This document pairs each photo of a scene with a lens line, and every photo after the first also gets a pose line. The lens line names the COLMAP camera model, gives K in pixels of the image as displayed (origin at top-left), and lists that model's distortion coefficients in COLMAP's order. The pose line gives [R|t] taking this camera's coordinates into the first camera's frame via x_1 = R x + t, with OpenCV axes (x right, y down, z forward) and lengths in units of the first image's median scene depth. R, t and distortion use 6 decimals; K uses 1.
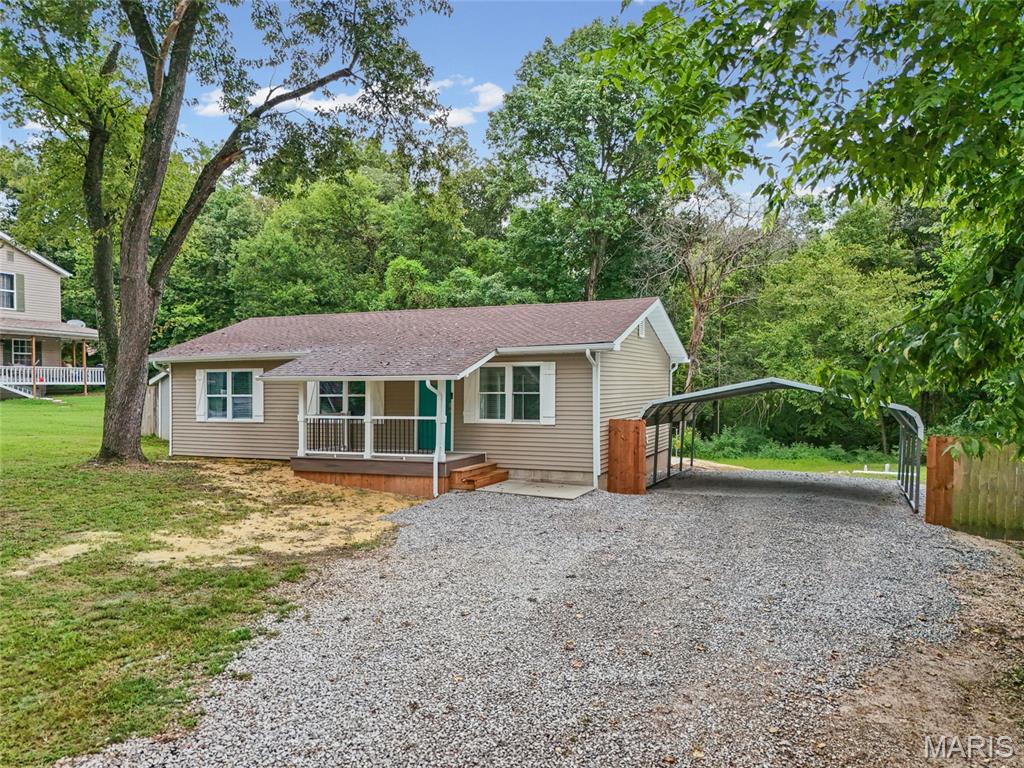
lens RADIAL K [[721.1, 0, 503.9], [0, 721.1, 380.7], [0, 0, 1]] dist [0.064571, -0.002205]
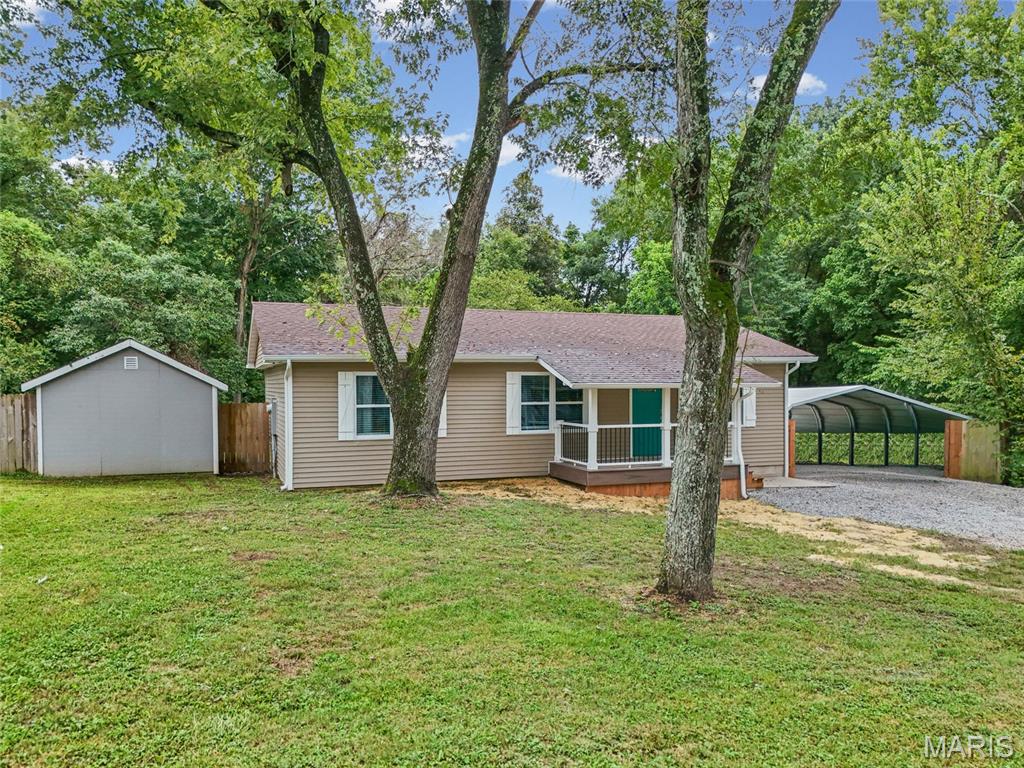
lens RADIAL K [[770.8, 0, 419.4], [0, 770.8, 394.7], [0, 0, 1]] dist [0.062982, -0.001828]
pose [[0.741368, -0.007150, 0.671060, -1.097003], [-0.004006, 0.999878, 0.015080, -0.005159], [-0.671086, -0.013868, 0.741249, 0.421473]]
